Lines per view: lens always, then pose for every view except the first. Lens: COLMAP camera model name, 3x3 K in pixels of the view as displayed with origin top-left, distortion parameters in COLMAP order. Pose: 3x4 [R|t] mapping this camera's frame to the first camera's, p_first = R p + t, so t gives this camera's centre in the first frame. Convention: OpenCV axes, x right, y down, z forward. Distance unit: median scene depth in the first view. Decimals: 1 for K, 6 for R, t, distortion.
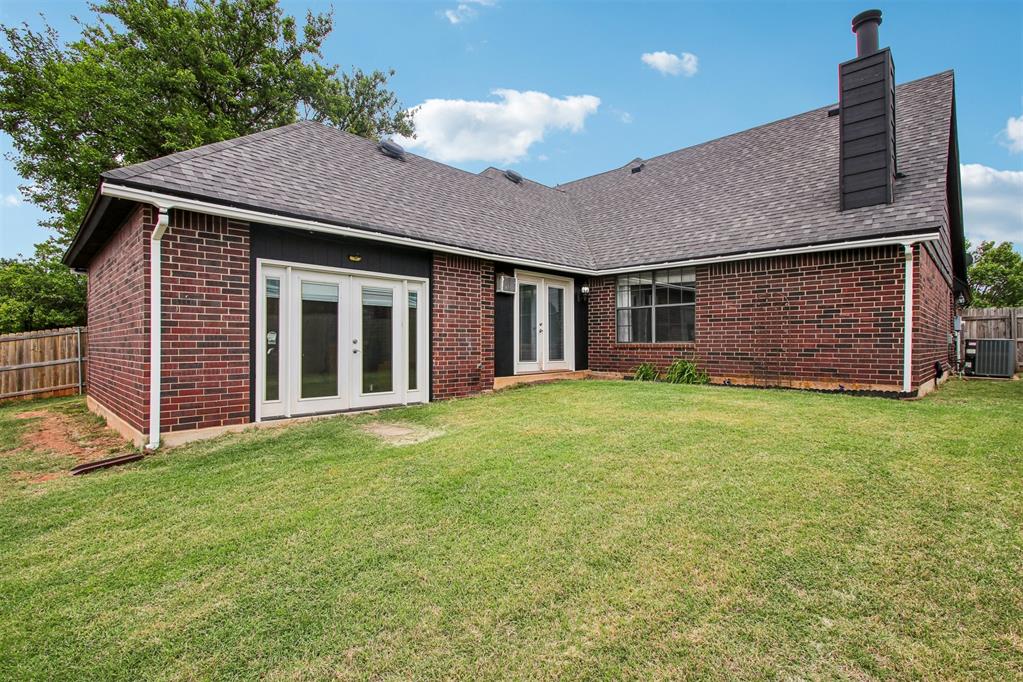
lens RADIAL K [[489.8, 0, 516.4], [0, 489.8, 345.2], [0, 0, 1]] dist [-0.004212, -0.005803]
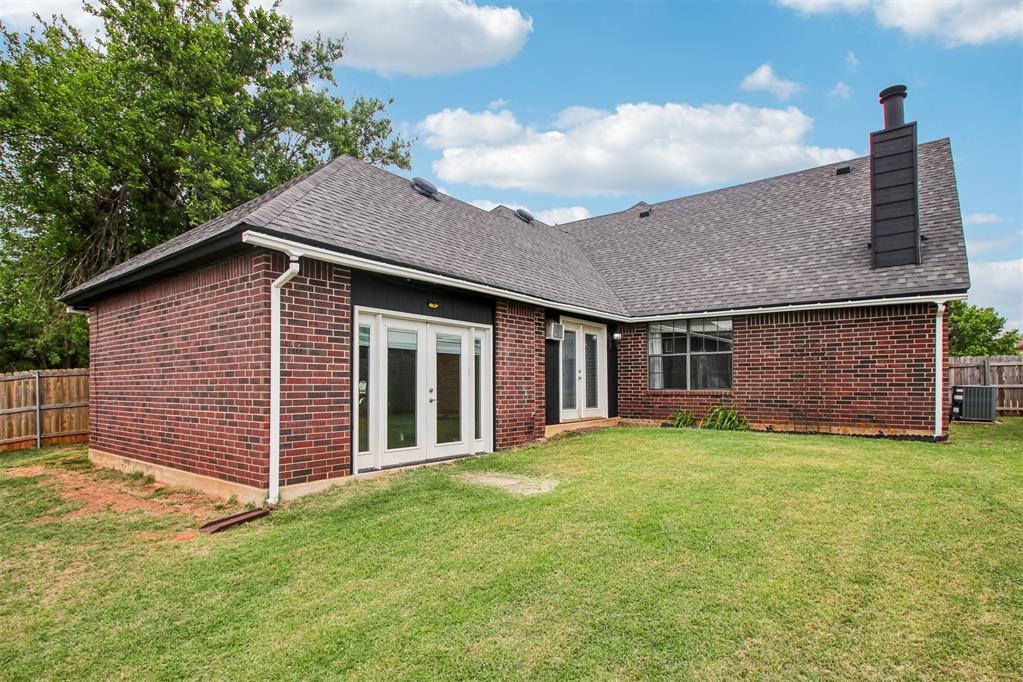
lens RADIAL K [[523.3, 0, 545.0], [0, 523.3, 381.7], [0, 0, 1]] dist [-0.018494, 0.005873]
pose [[0.992863, 0.002740, 0.119226, -0.191108], [-0.001001, 0.999892, -0.014649, -0.008113], [-0.119253, 0.014425, 0.992759, -0.050483]]
